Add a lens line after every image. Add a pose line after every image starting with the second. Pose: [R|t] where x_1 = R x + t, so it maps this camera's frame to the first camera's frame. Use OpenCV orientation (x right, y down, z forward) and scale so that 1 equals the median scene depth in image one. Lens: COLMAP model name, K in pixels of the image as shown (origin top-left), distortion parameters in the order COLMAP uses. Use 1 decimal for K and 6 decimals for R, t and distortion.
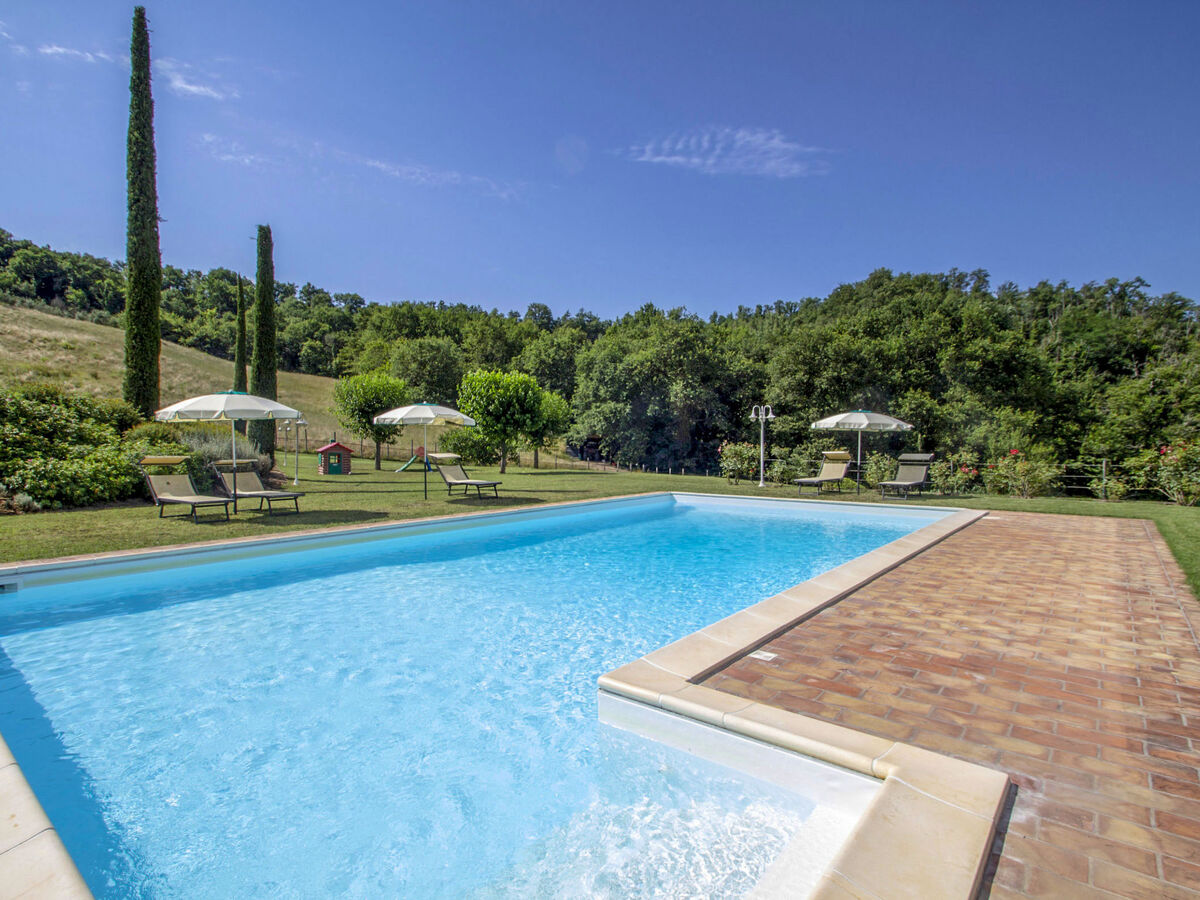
lens RADIAL K [[627.2, 0, 594.6], [0, 627.2, 441.2], [0, 0, 1]] dist [0.021598, -0.020486]
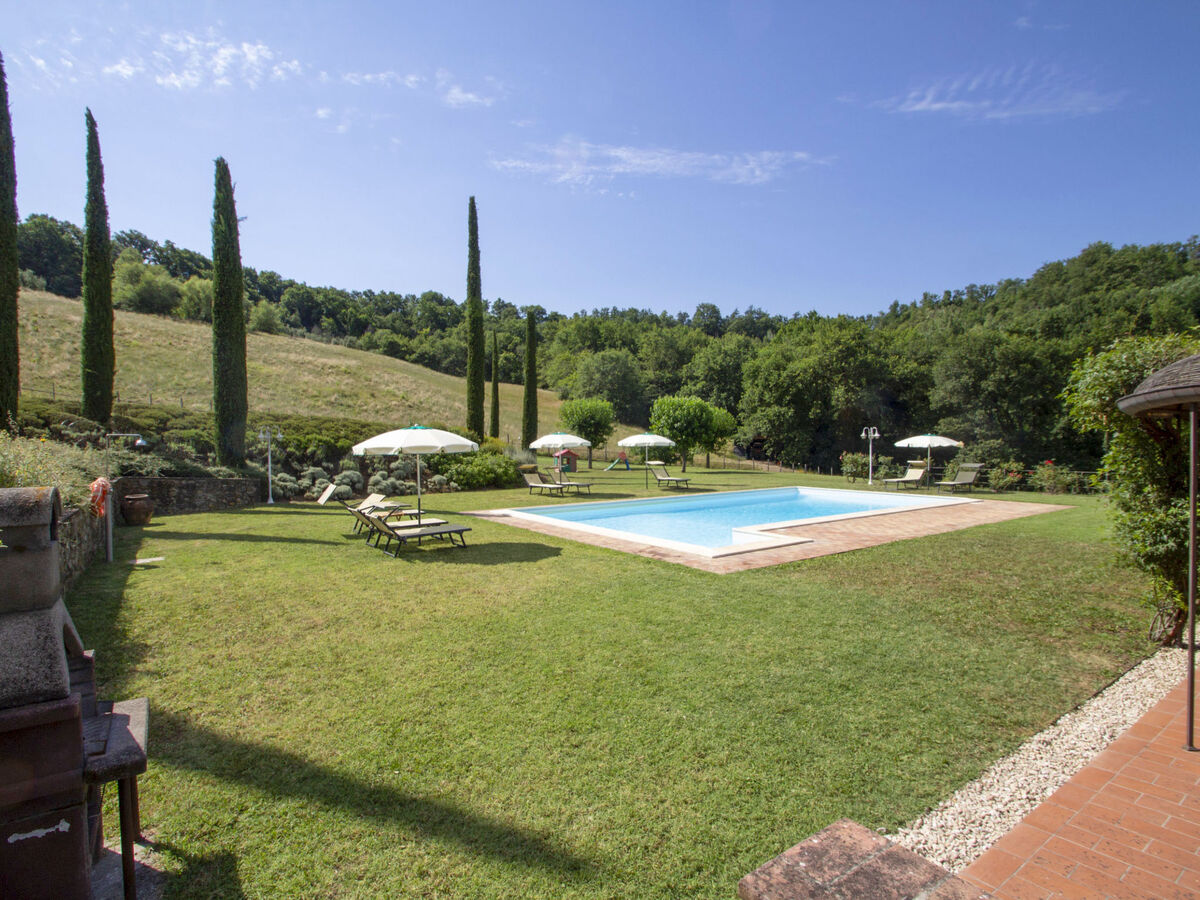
lens RADIAL K [[627.2, 0, 594.6], [0, 627.2, 441.2], [0, 0, 1]] dist [0.021598, -0.020486]
pose [[0.964819, -0.004161, -0.262883, 0.009227], [0.005860, 0.999967, 0.005680, -0.009128], [0.262851, -0.007020, 0.964811, -0.132764]]
